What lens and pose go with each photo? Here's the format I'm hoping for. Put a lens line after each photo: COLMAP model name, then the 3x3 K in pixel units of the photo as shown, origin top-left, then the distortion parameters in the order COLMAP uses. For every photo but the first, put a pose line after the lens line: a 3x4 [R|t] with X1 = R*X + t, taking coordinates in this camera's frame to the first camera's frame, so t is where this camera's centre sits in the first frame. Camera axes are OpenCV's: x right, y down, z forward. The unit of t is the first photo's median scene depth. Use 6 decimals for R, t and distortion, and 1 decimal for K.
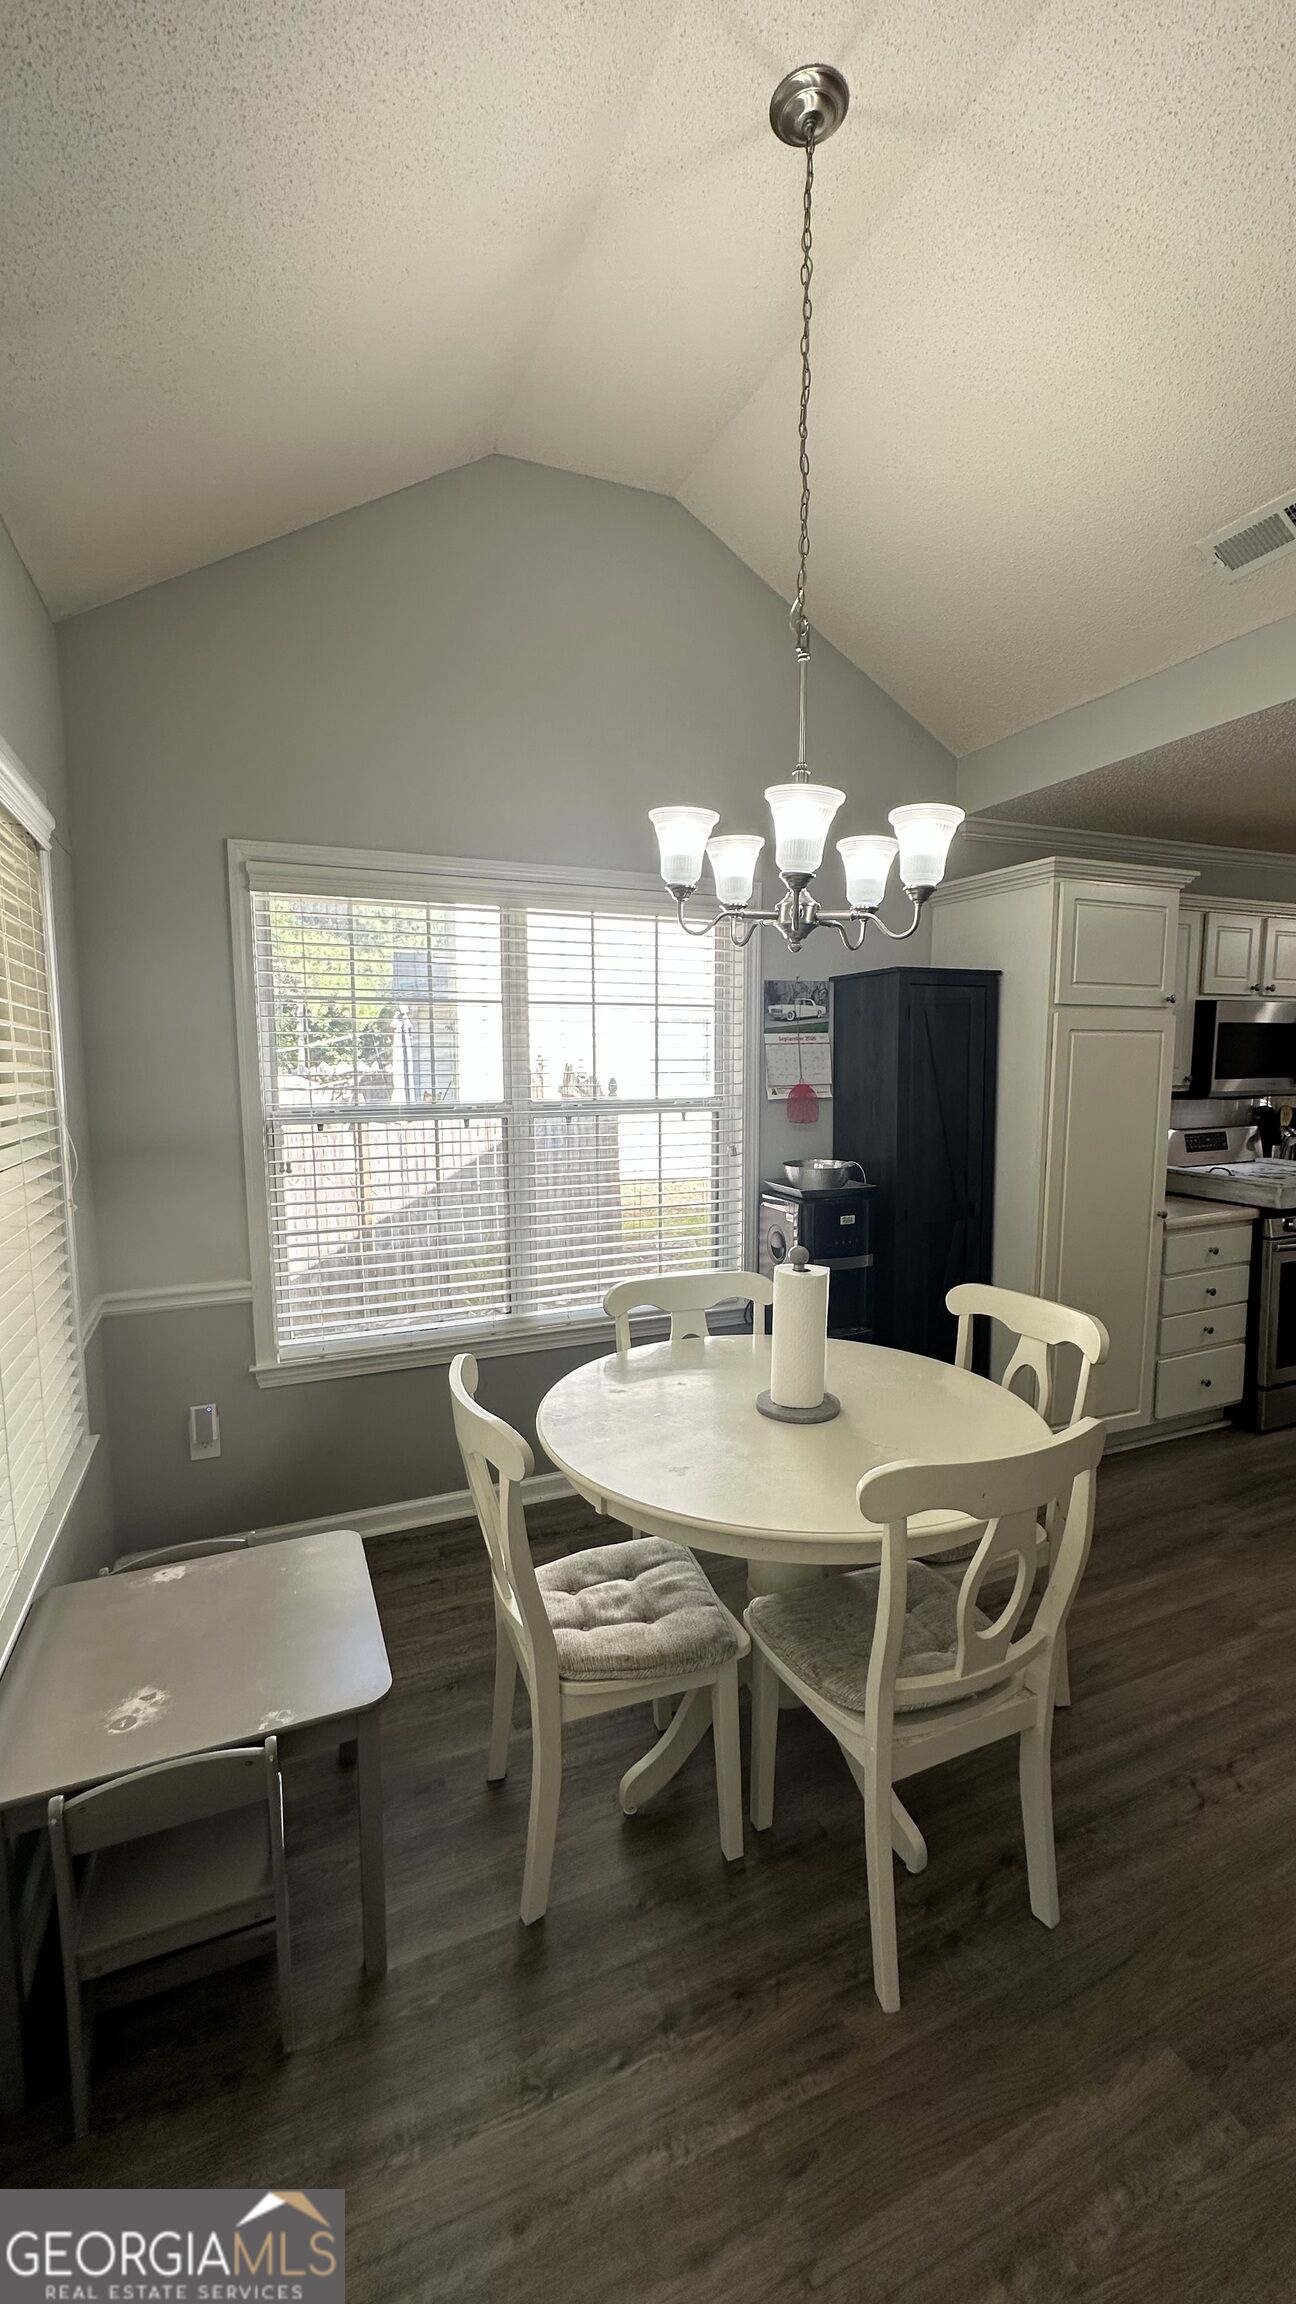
lens RADIAL K [[918.4, 0, 650.3], [0, 918.4, 1149.7], [0, 0, 1]] dist [-0.004285, 0.001705]
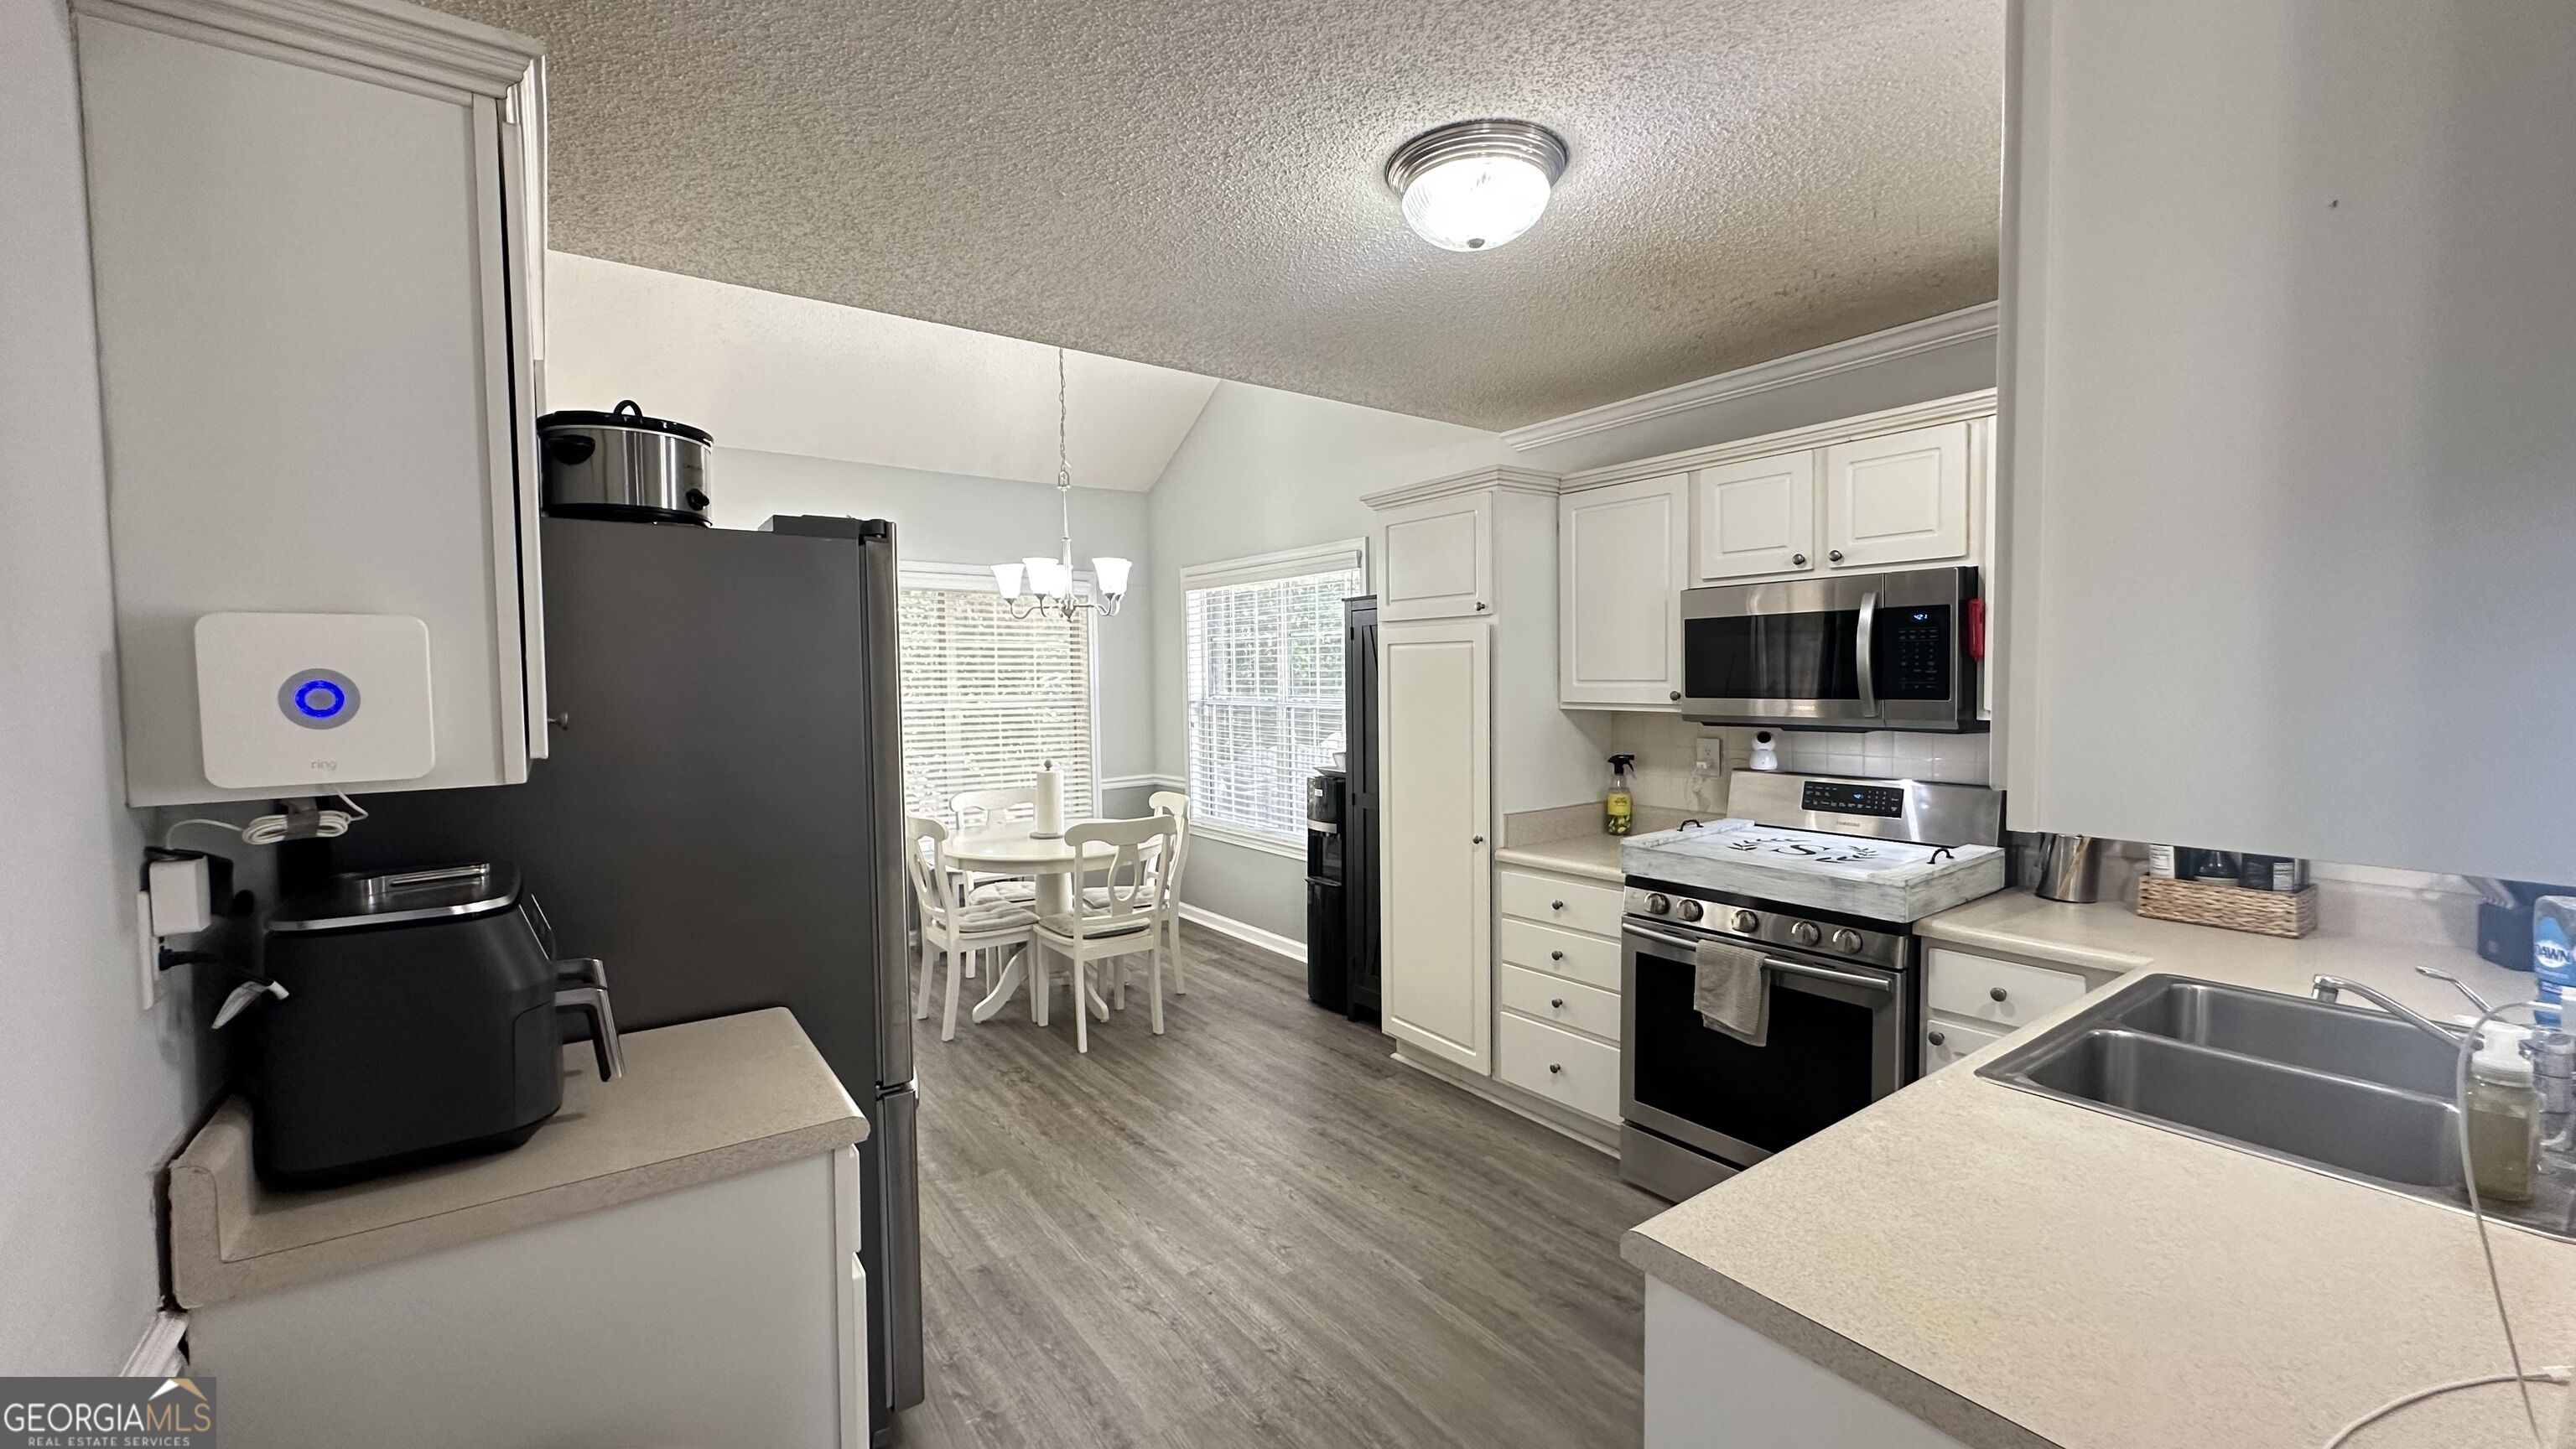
lens RADIAL K [[1026.9, 0, 1290.0], [0, 1026.9, 720.9], [0, 0, 1]] dist [-0.004285, 0.001705]
pose [[0.219844, 0.046756, -0.974414, 1.494006], [-0.092315, 0.995366, 0.026934, -0.057640], [0.971157, 0.084032, 0.223141, 0.570659]]
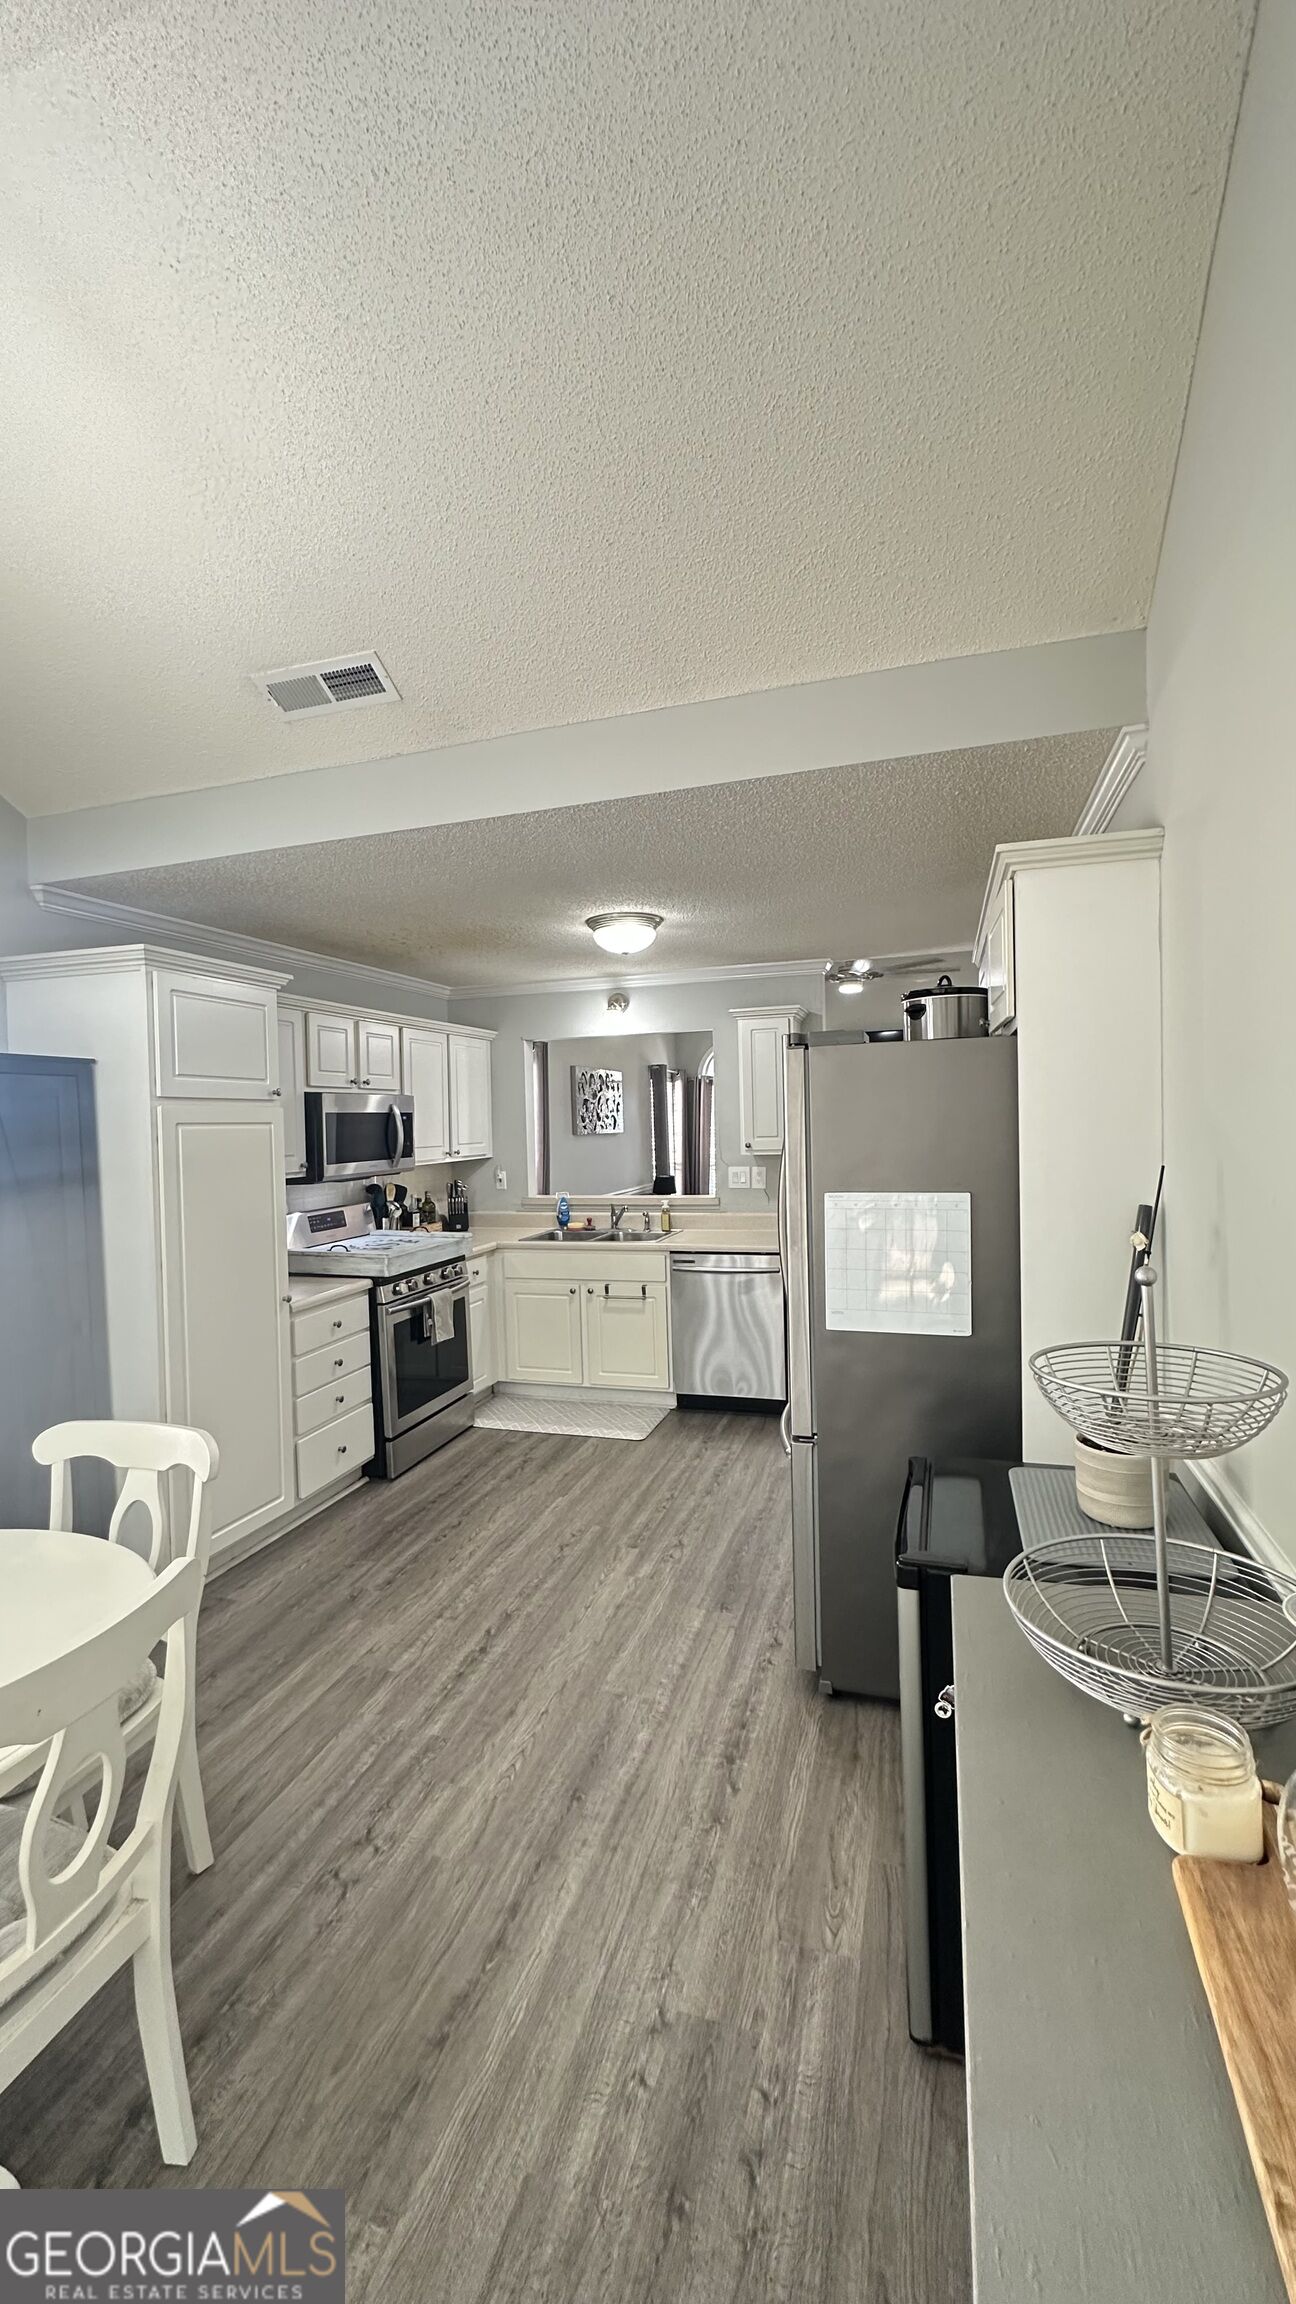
lens RADIAL K [[918.4, 0, 652.9], [0, 918.4, 1150.0], [0, 0, 1]] dist [-0.004285, 0.001705]
pose [[0.649602, -0.035367, 0.759451, 0.046542], [0.100542, 0.994140, -0.039702, -0.013492], [-0.753597, 0.102147, 0.649352, 0.002000]]
